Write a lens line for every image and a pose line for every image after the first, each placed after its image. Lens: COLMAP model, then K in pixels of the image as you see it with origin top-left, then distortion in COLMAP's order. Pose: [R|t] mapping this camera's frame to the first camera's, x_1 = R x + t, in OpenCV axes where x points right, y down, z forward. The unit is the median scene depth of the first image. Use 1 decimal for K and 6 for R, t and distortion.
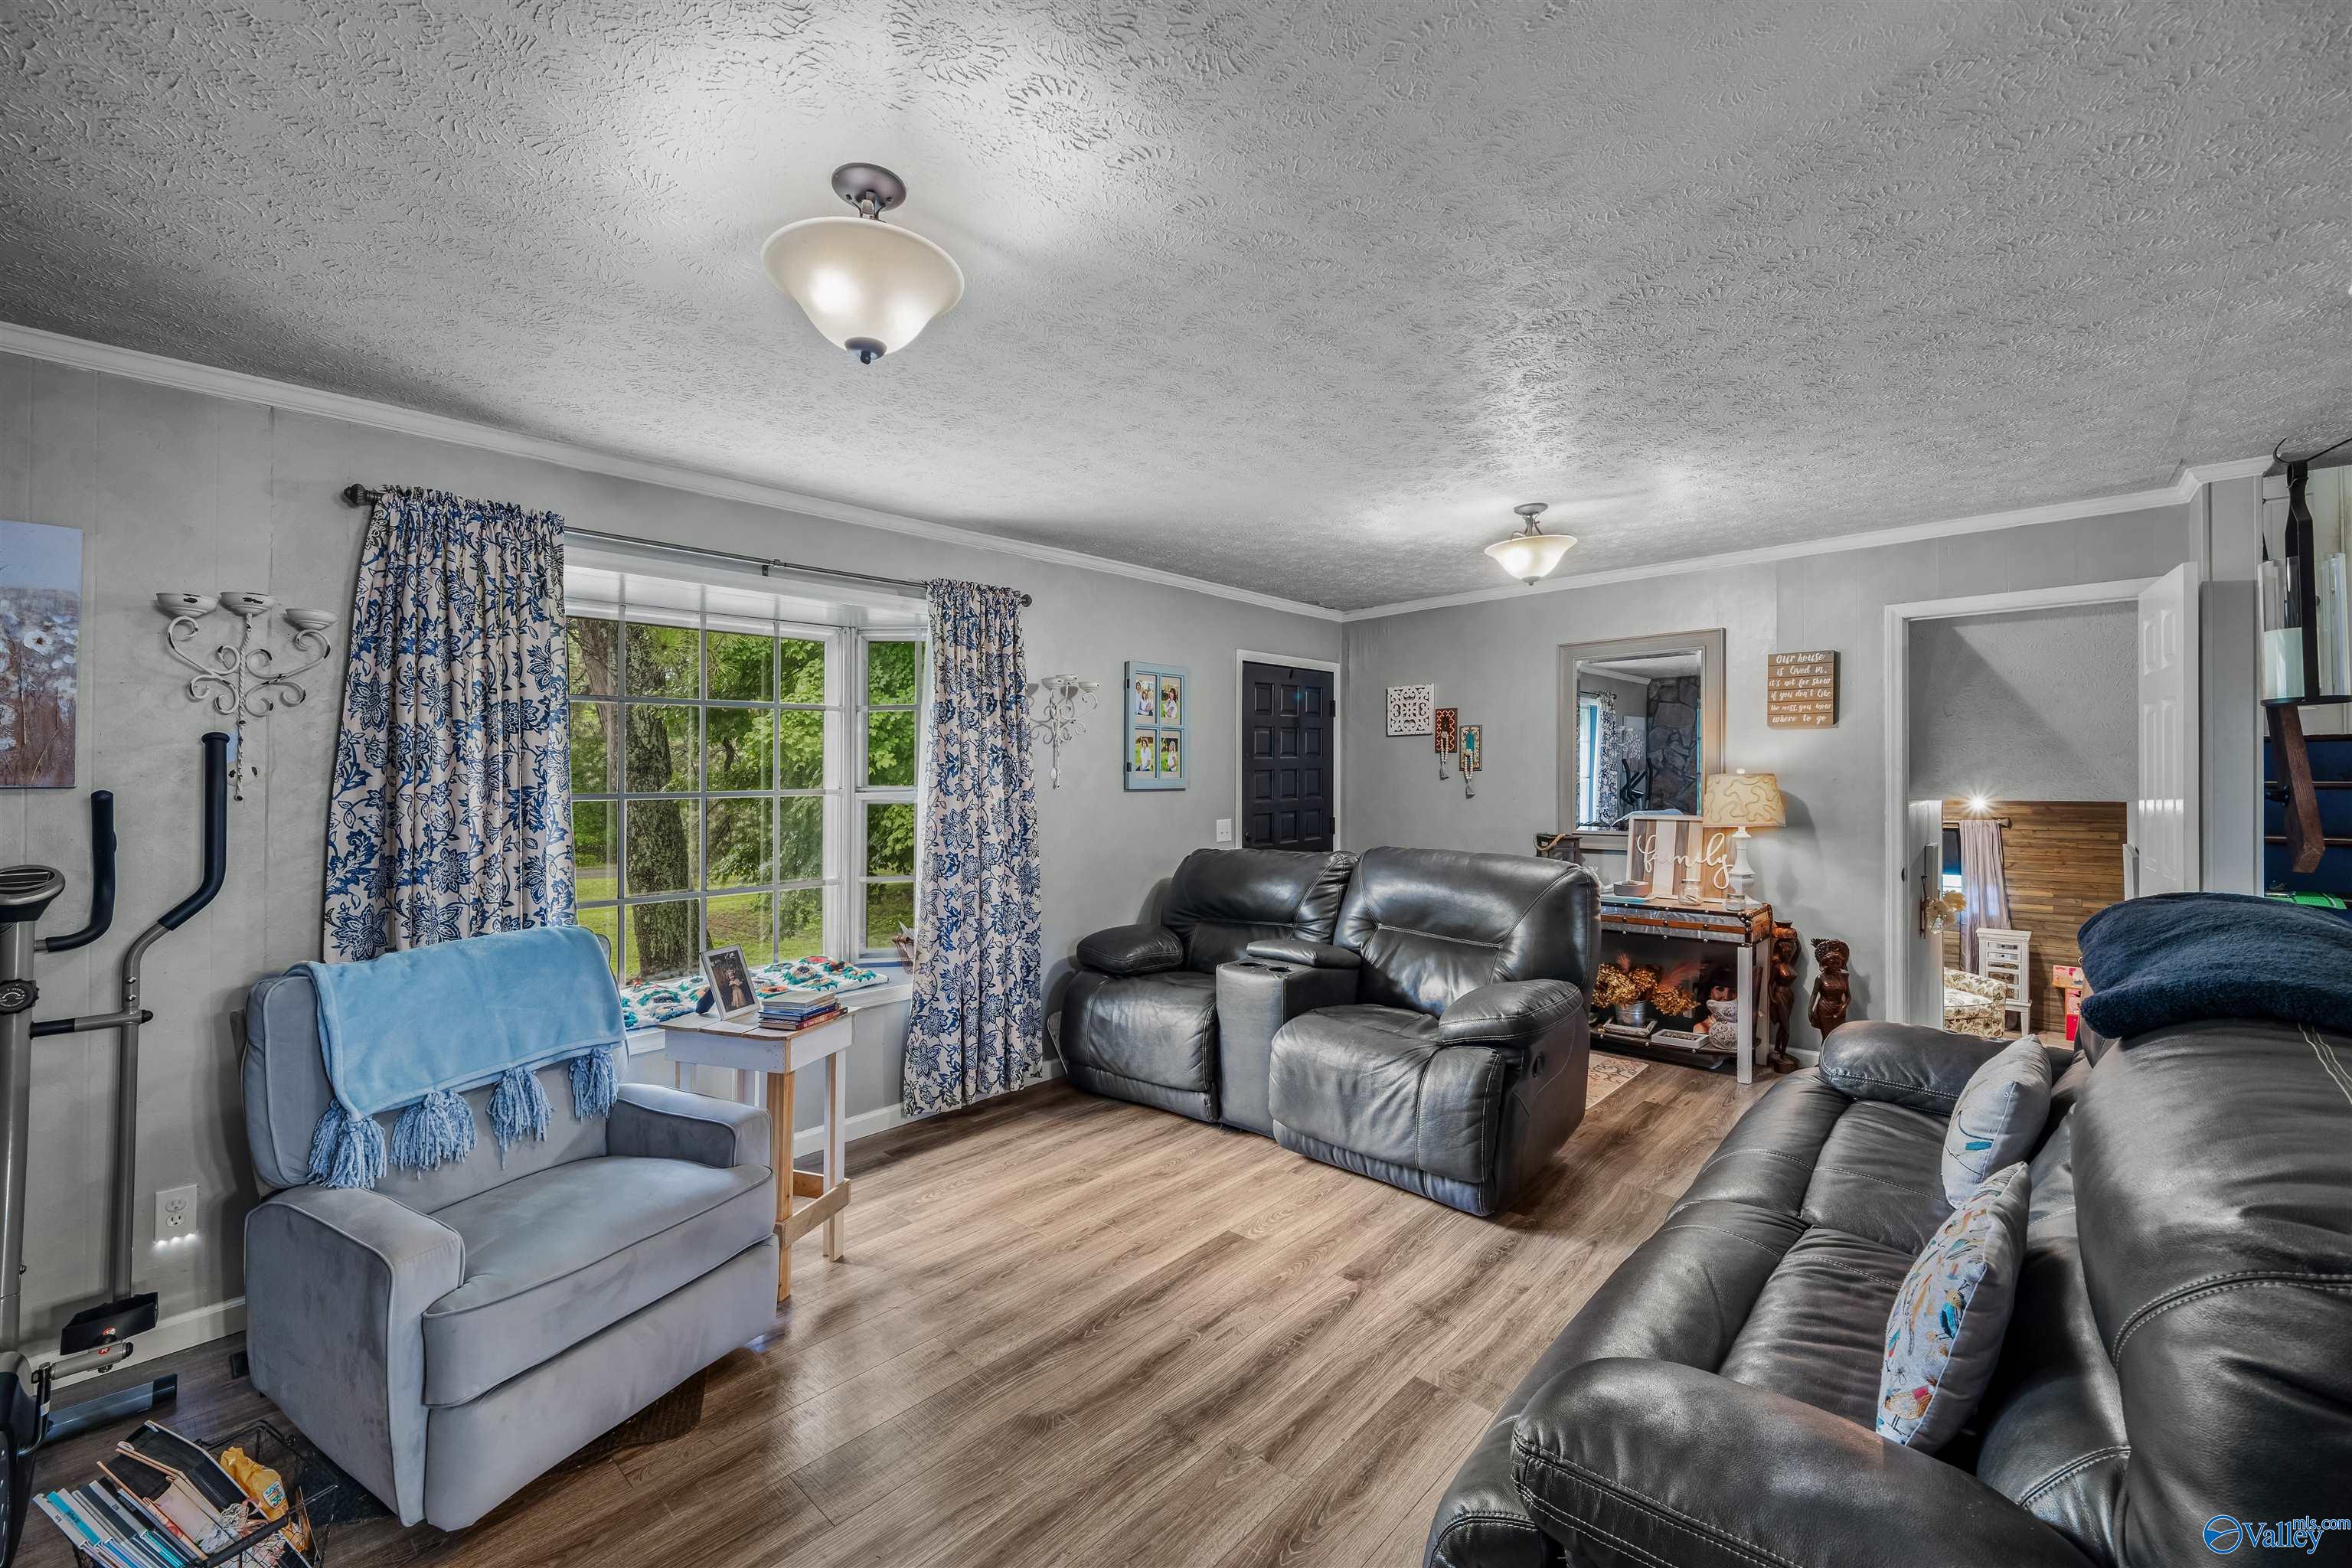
lens RADIAL K [[949.6, 0, 1146.8], [0, 949.6, 745.1], [0, 0, 1]] dist [-0.004039, 0.000057]
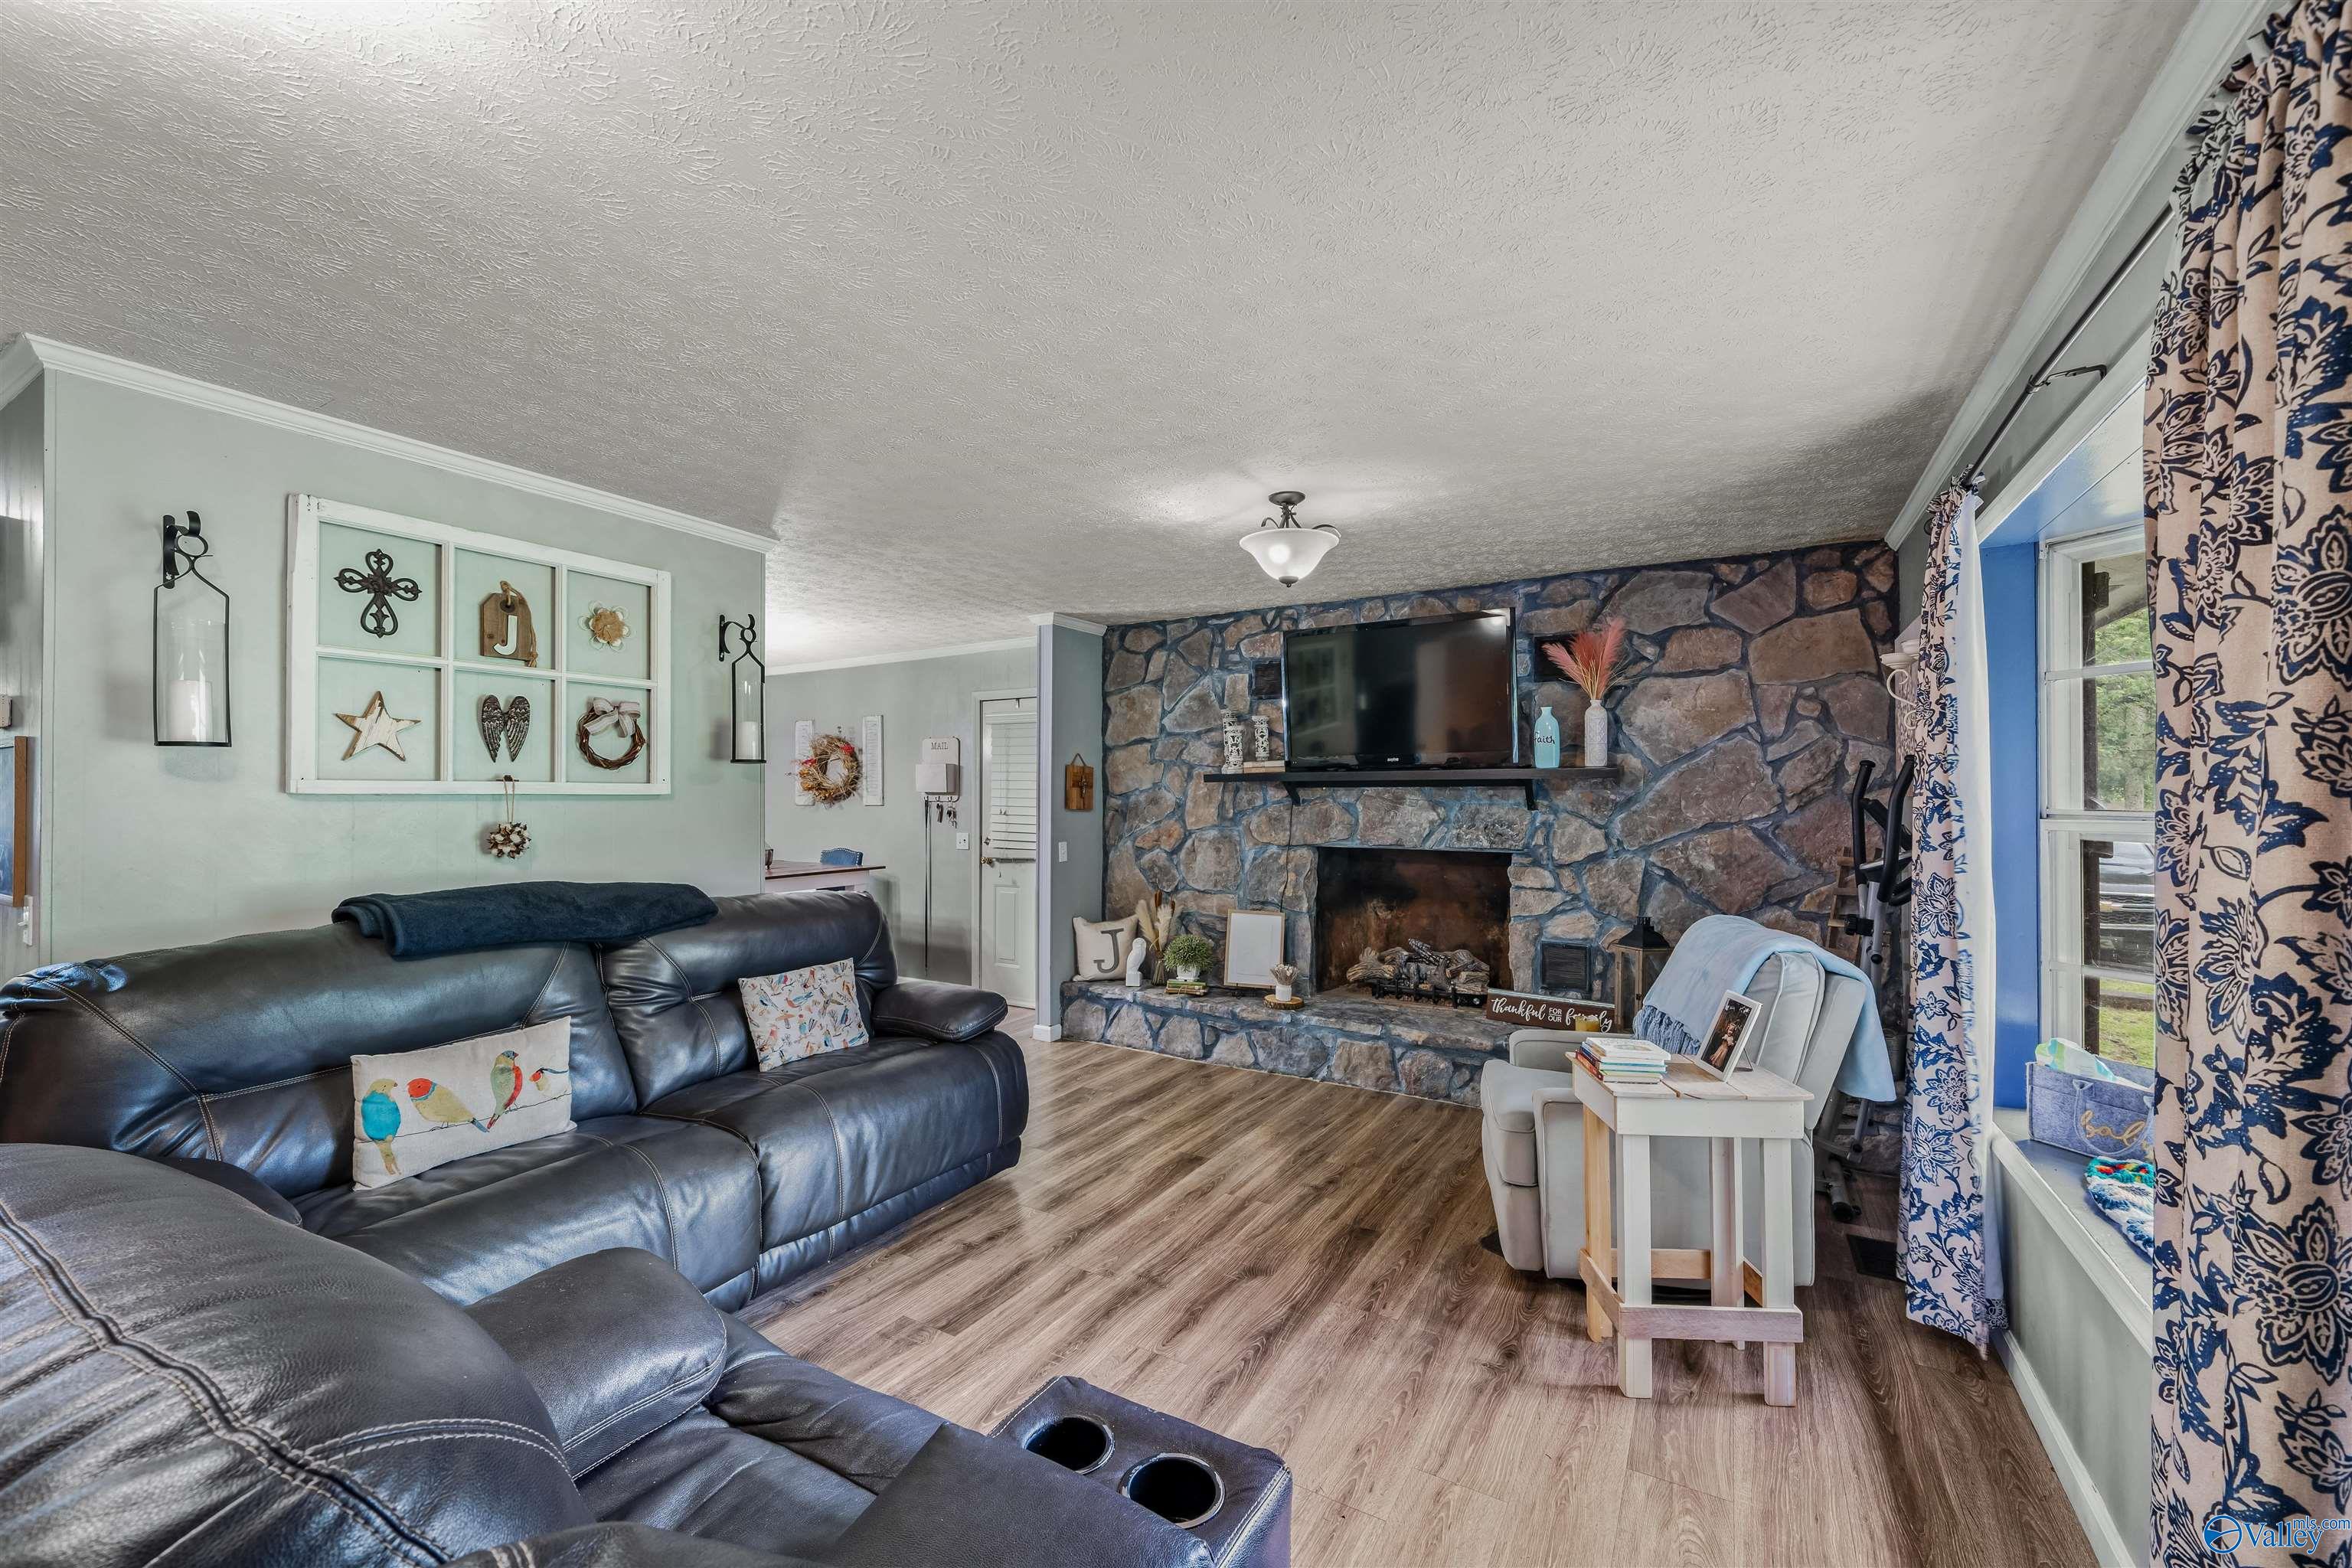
lens RADIAL K [[949.6, 0, 1144.7], [0, 949.6, 774.3], [0, 0, 1]] dist [-0.004039, 0.000057]
pose [[-0.978535, 0.002179, -0.206071, 0.273023], [0.013199, 0.998554, -0.052121, 0.064257], [0.205659, -0.053722, -0.977148, 2.019625]]
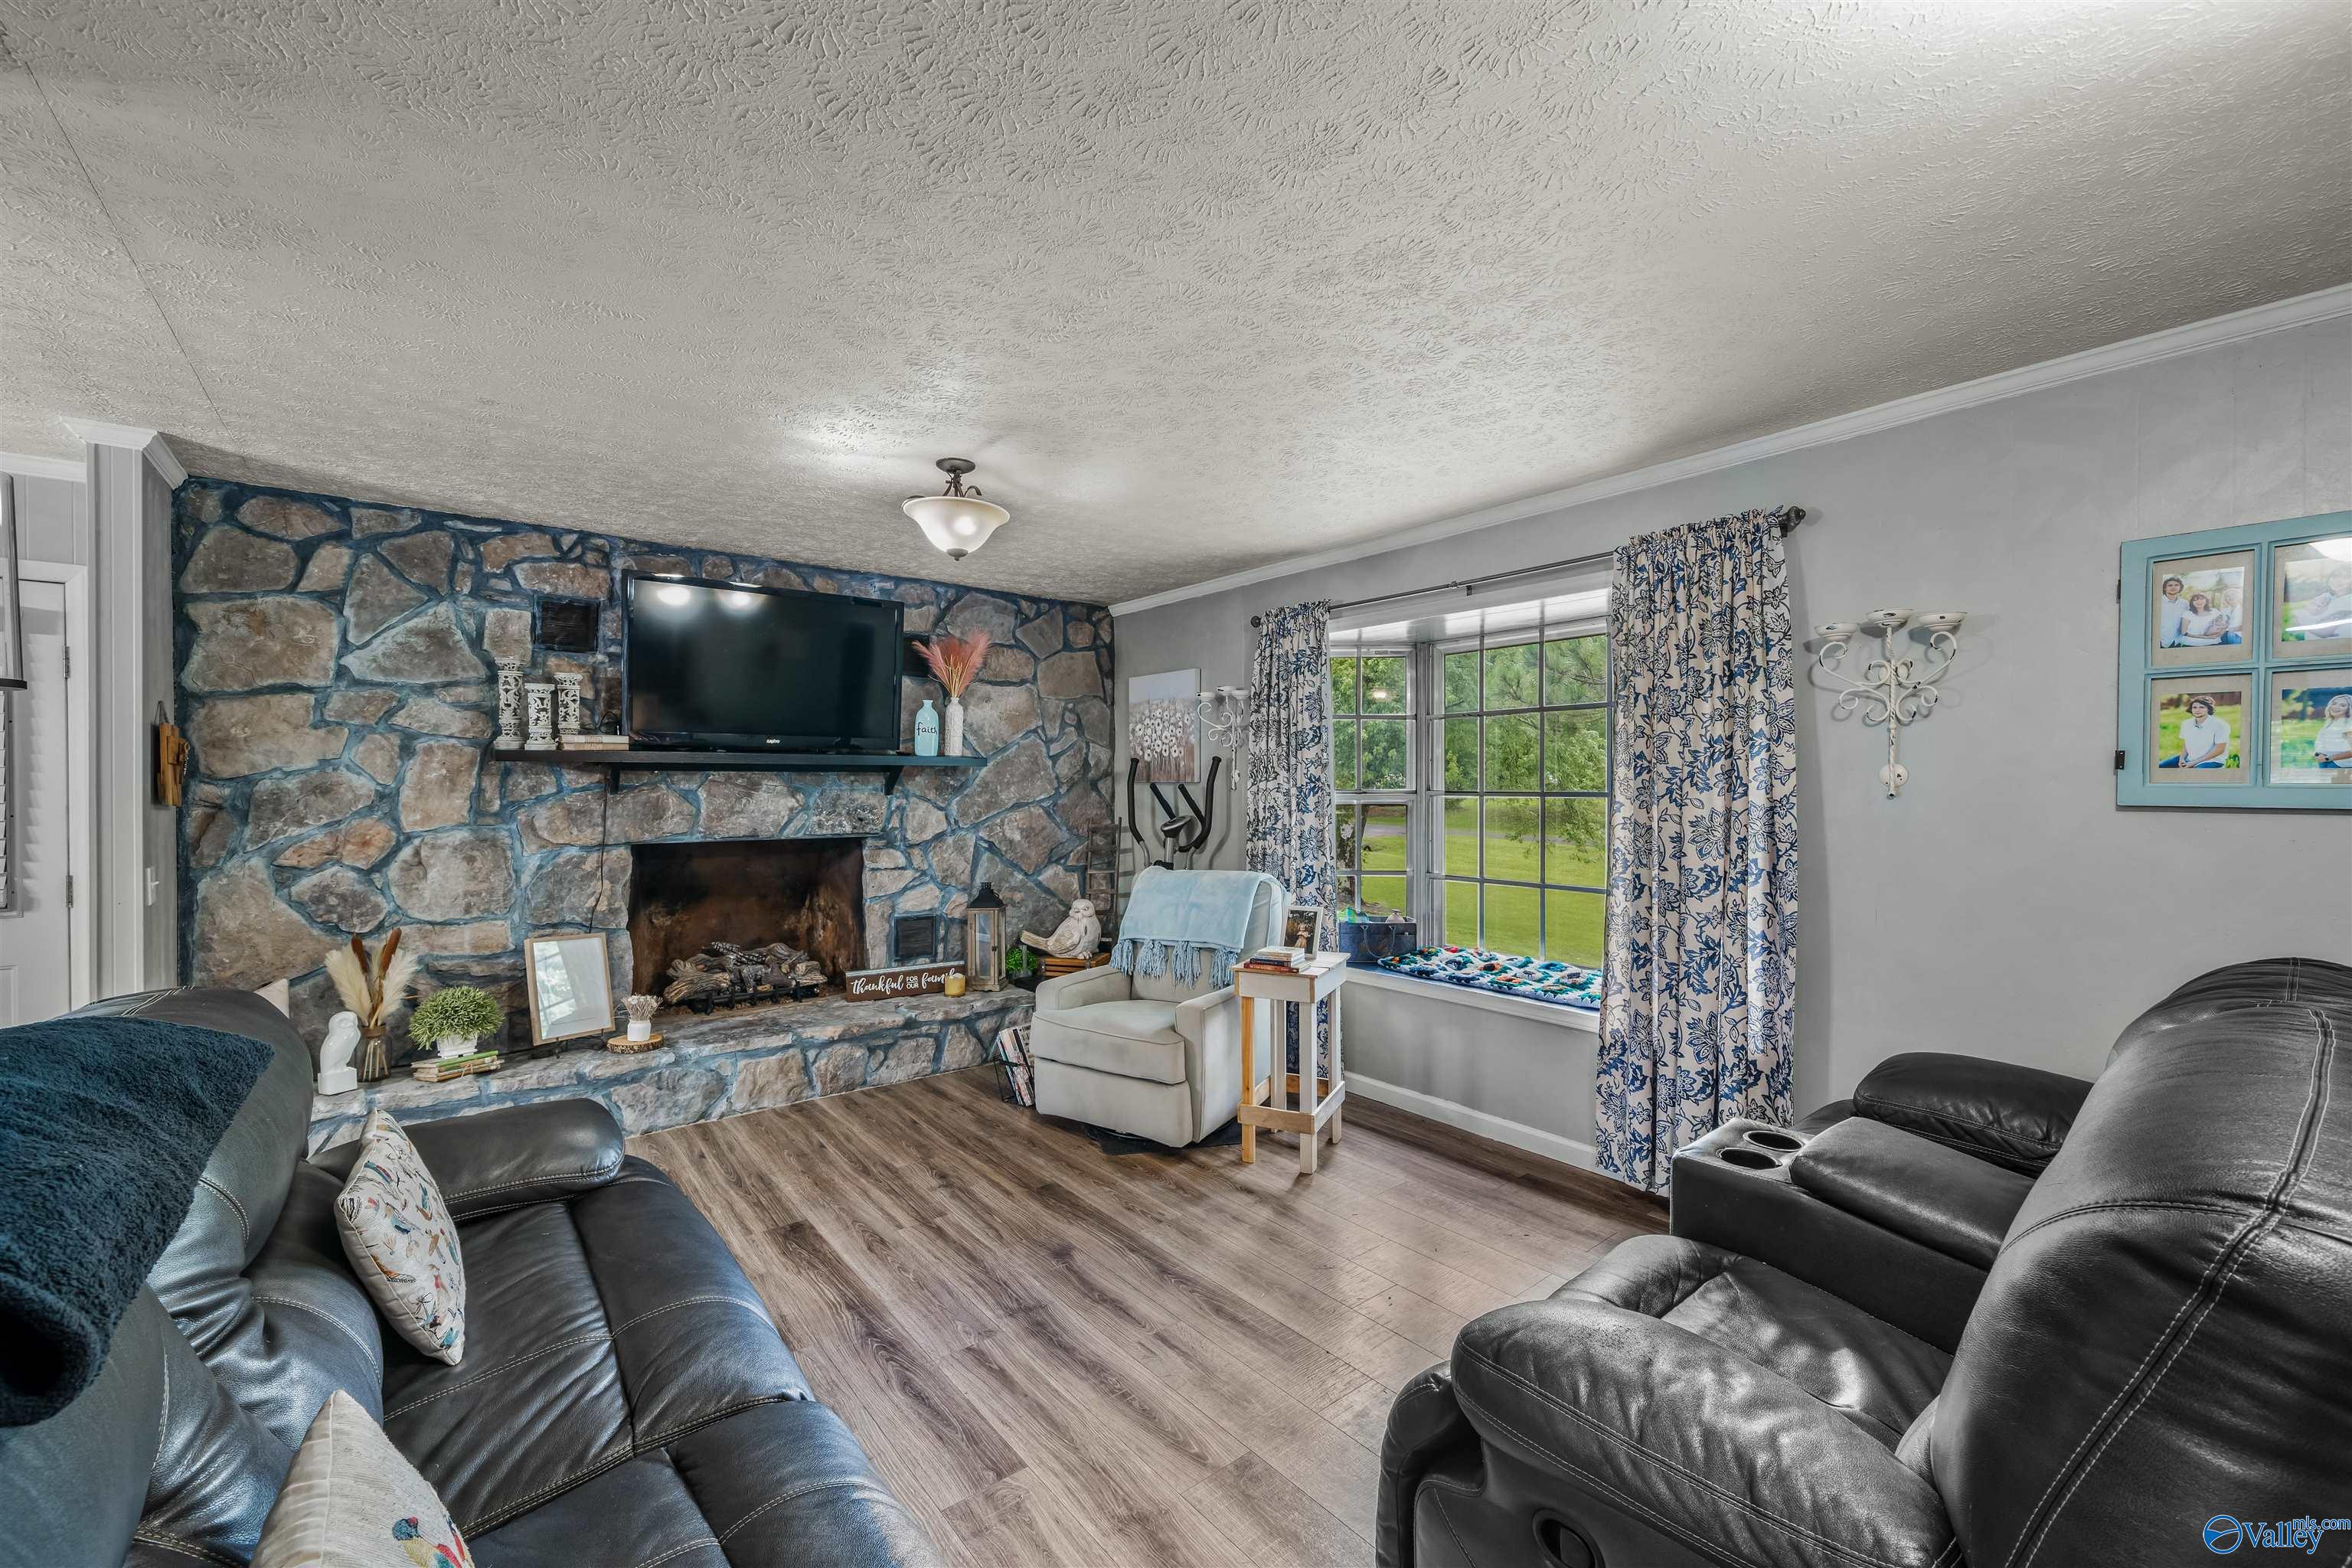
lens RADIAL K [[949.6, 0, 1195.3], [0, 949.6, 778.9], [0, 0, 1]] dist [-0.004039, 0.000057]
pose [[-0.117330, 0.002046, -0.993091, 1.053568], [0.031780, 0.999493, -0.001695, 0.036689], [0.992584, -0.031760, -0.117335, 1.188631]]
